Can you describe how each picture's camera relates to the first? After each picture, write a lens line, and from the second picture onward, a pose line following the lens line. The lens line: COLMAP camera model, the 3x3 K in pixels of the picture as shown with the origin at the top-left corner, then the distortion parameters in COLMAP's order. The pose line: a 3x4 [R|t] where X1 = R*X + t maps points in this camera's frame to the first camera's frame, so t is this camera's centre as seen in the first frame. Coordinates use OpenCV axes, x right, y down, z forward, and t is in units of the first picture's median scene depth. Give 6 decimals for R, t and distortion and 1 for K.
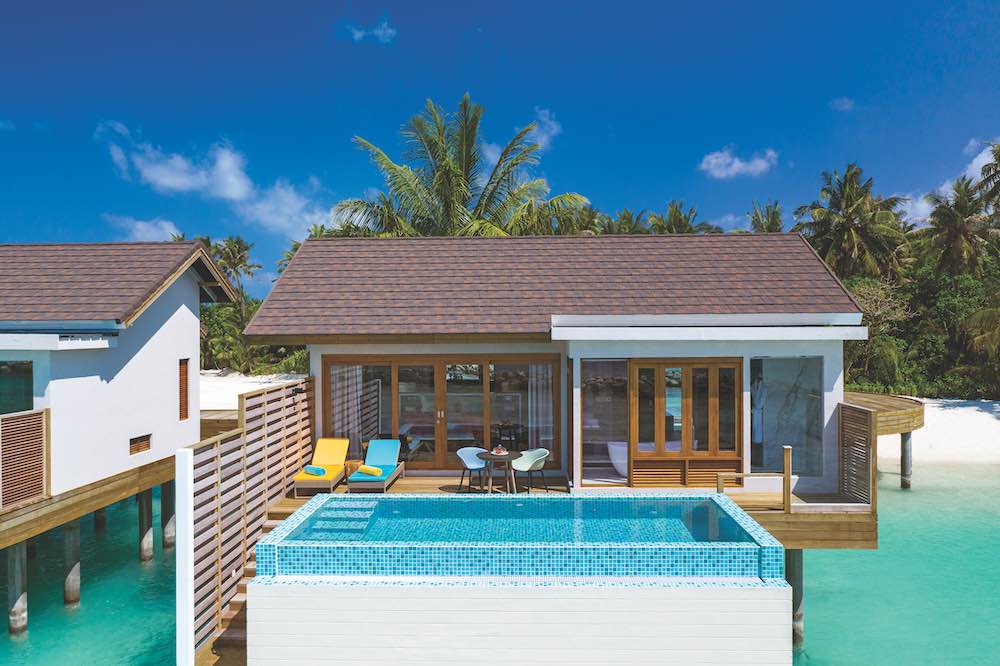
lens RADIAL K [[784.8, 0, 500.0], [0, 784.8, 333.0], [0, 0, 1]] dist [0.004422, 0.003763]
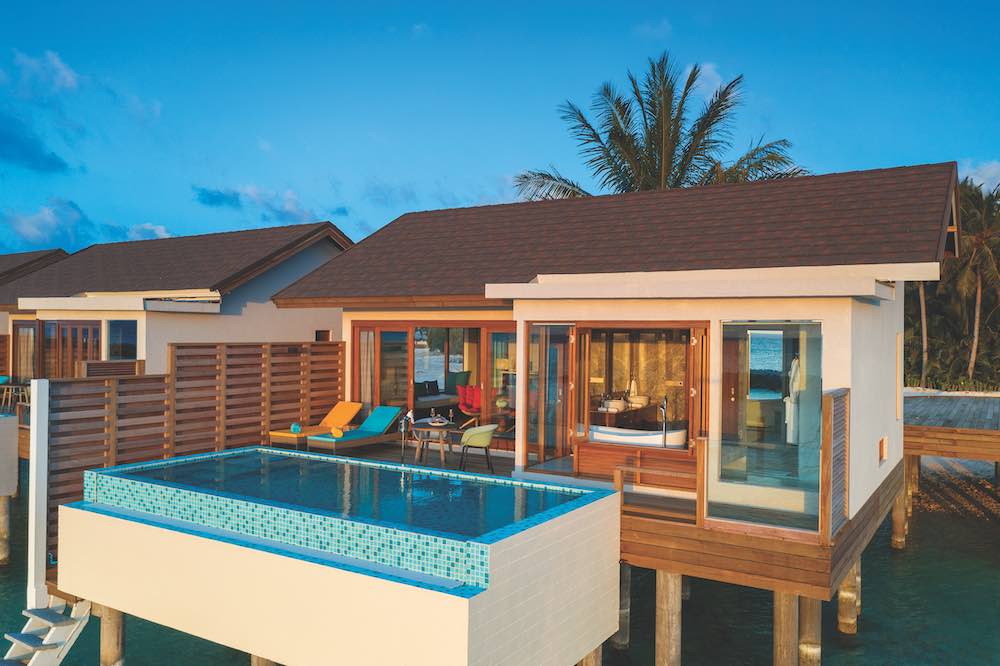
lens RADIAL K [[784.8, 0, 500.0], [0, 784.8, 333.0], [0, 0, 1]] dist [0.004422, 0.003763]
pose [[0.859576, 0.017844, -0.510697, 0.577966], [-0.020367, 0.999792, 0.000652, 0.050116], [0.510602, 0.009841, 0.859761, 0.271925]]
